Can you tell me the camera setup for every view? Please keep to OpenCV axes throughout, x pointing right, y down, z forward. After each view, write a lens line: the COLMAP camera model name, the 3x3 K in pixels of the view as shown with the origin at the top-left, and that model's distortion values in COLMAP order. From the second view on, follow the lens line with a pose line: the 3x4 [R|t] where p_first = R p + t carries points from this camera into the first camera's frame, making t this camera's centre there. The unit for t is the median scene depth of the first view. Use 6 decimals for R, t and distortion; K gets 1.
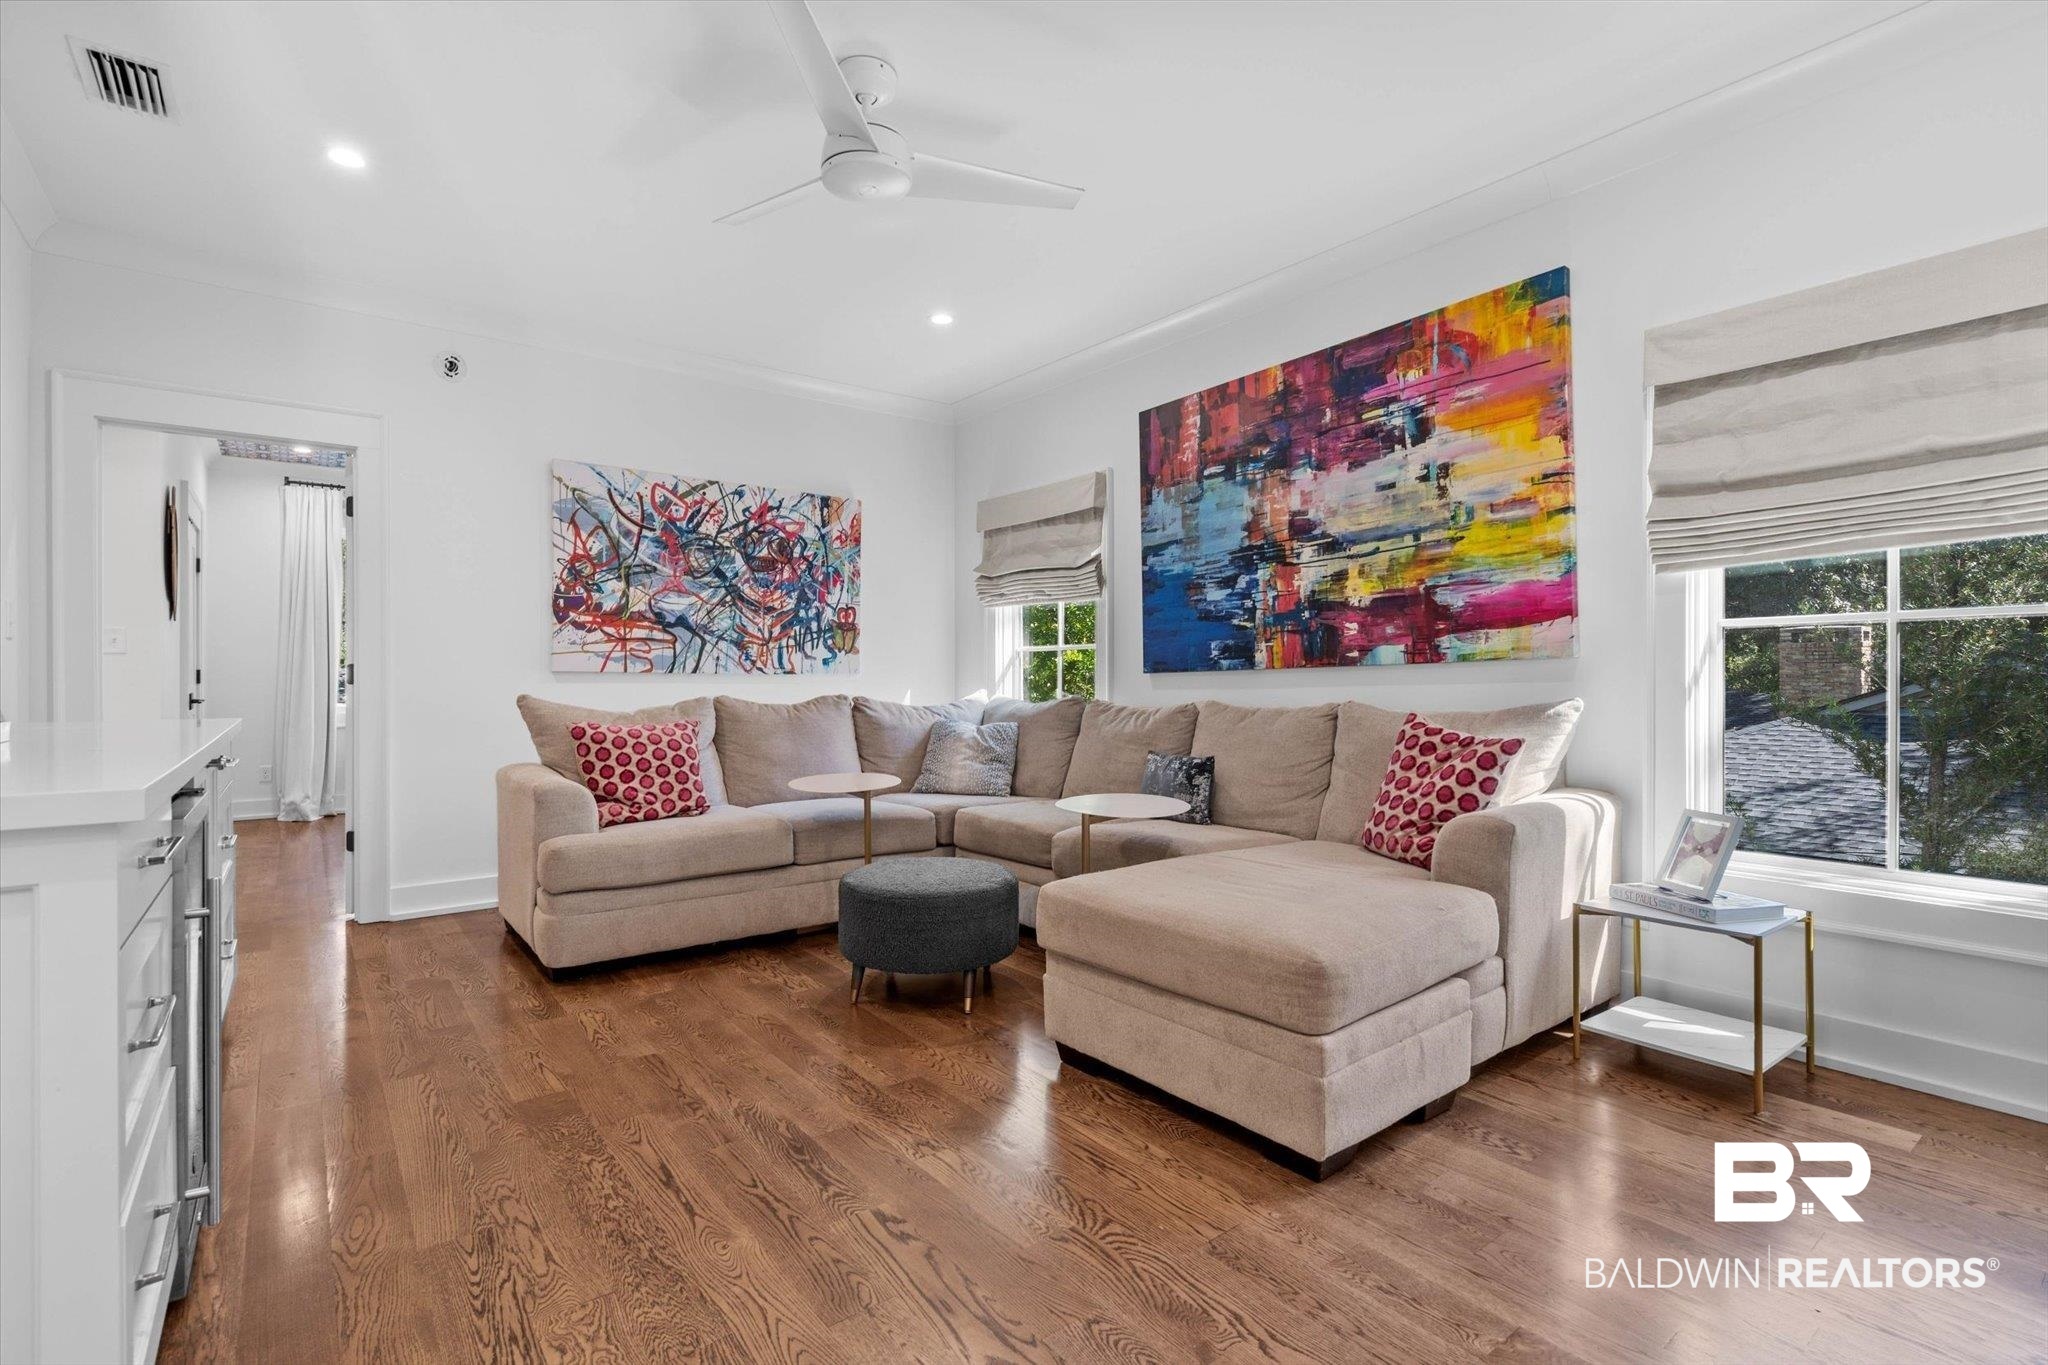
lens RADIAL K [[944.9, 0, 1002.7], [0, 944.9, 680.3], [0, 0, 1]] dist [-0.002912, -0.000234]
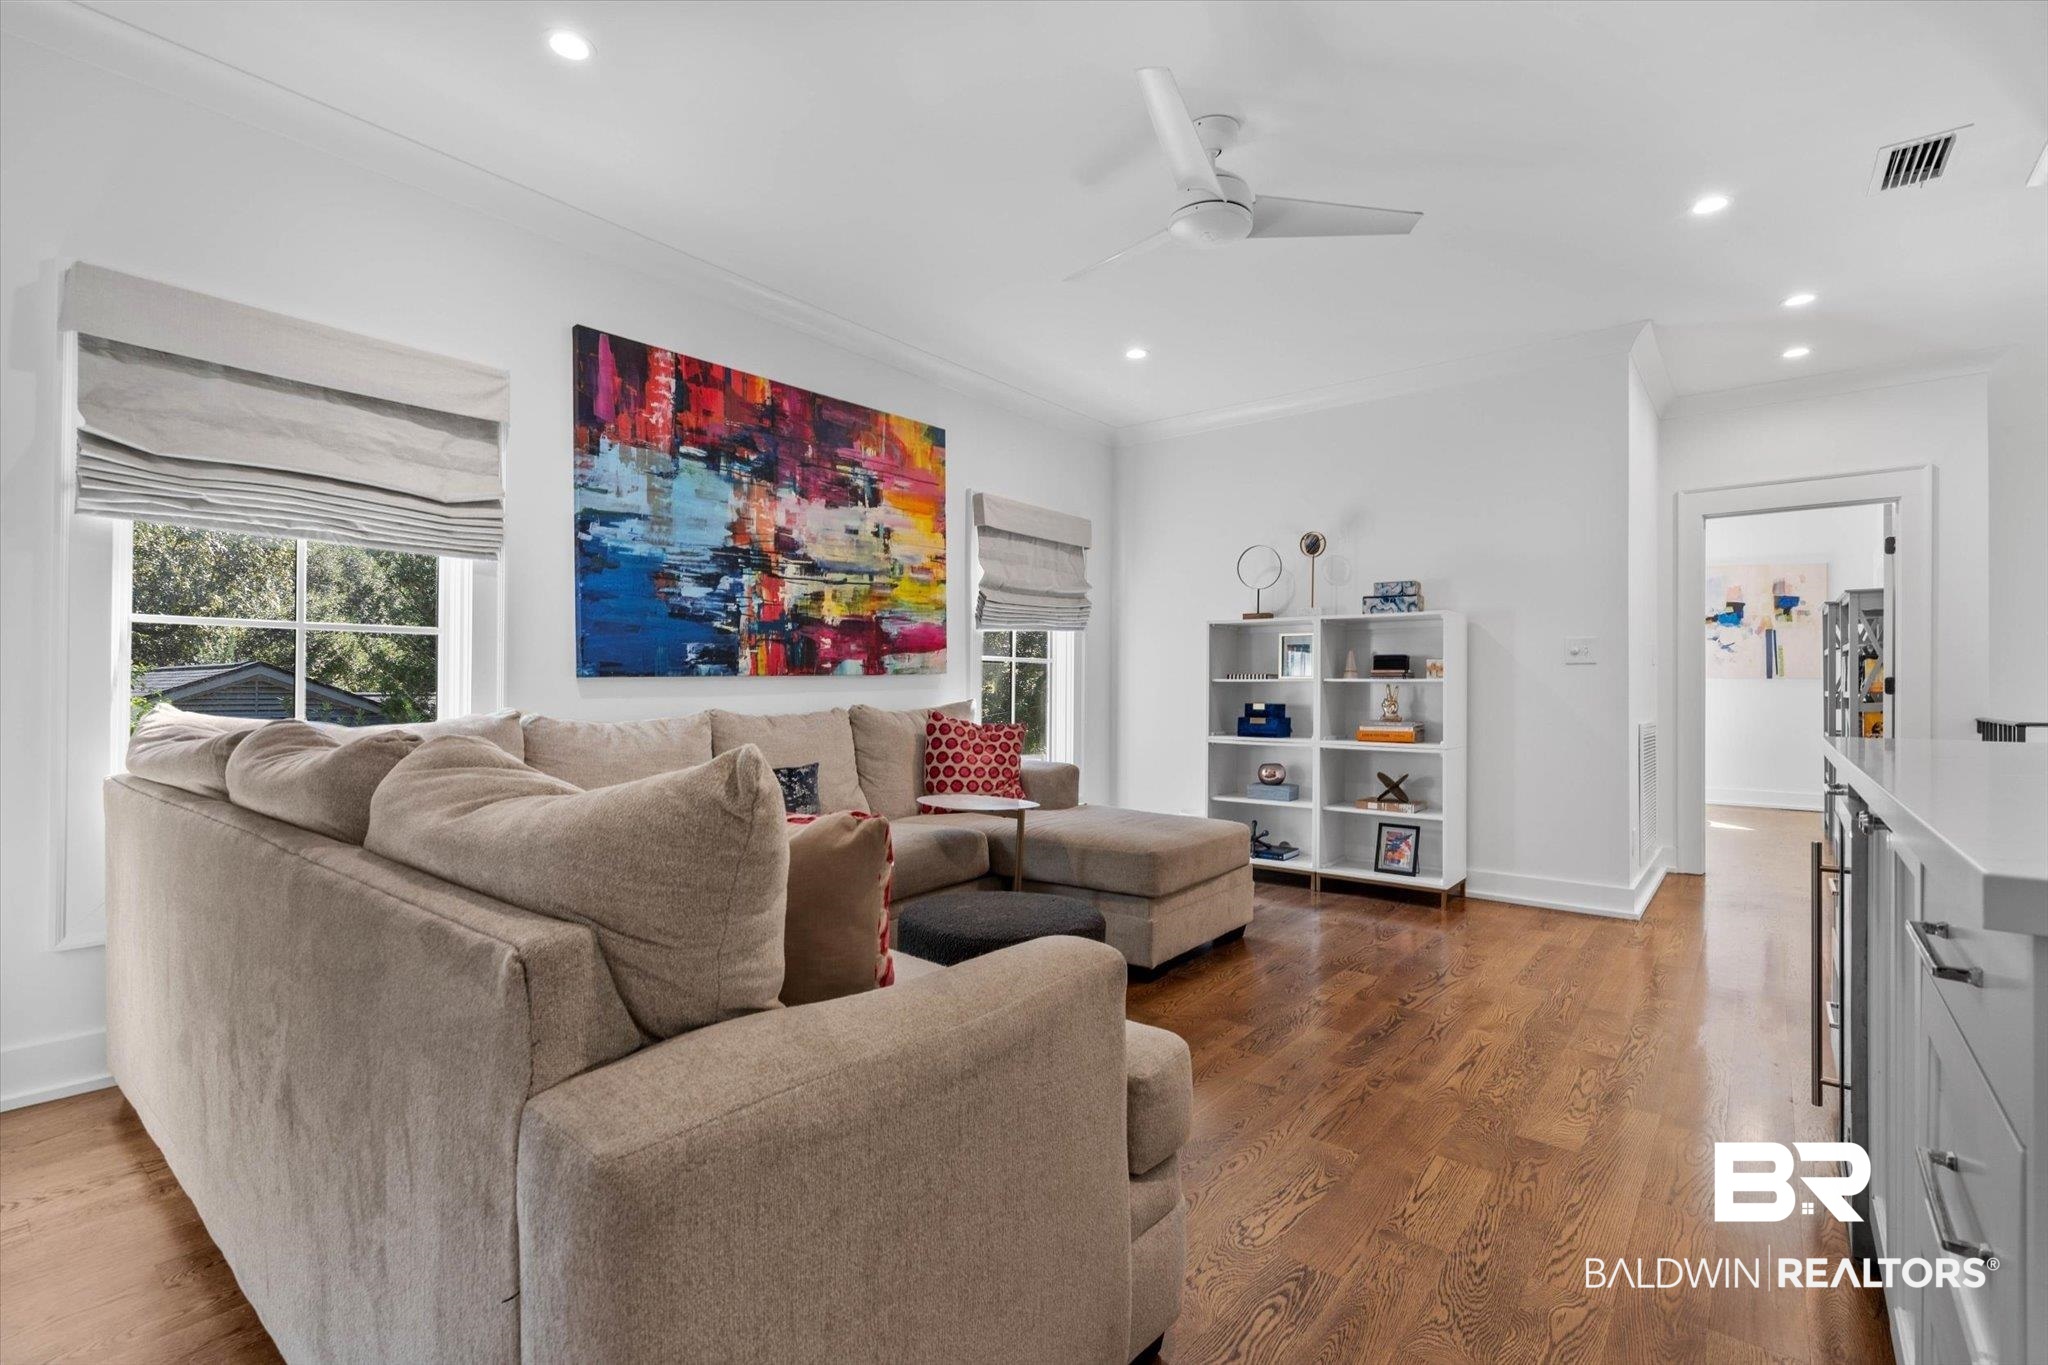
lens RADIAL K [[944.9, 0, 1002.7], [0, 944.9, 680.3], [0, 0, 1]] dist [-0.002912, -0.000234]
pose [[-0.238989, 0.009496, 0.970976, -0.775993], [-0.002294, 0.999944, -0.010344, 0.002444], [-0.971019, -0.004700, -0.238954, 1.016662]]
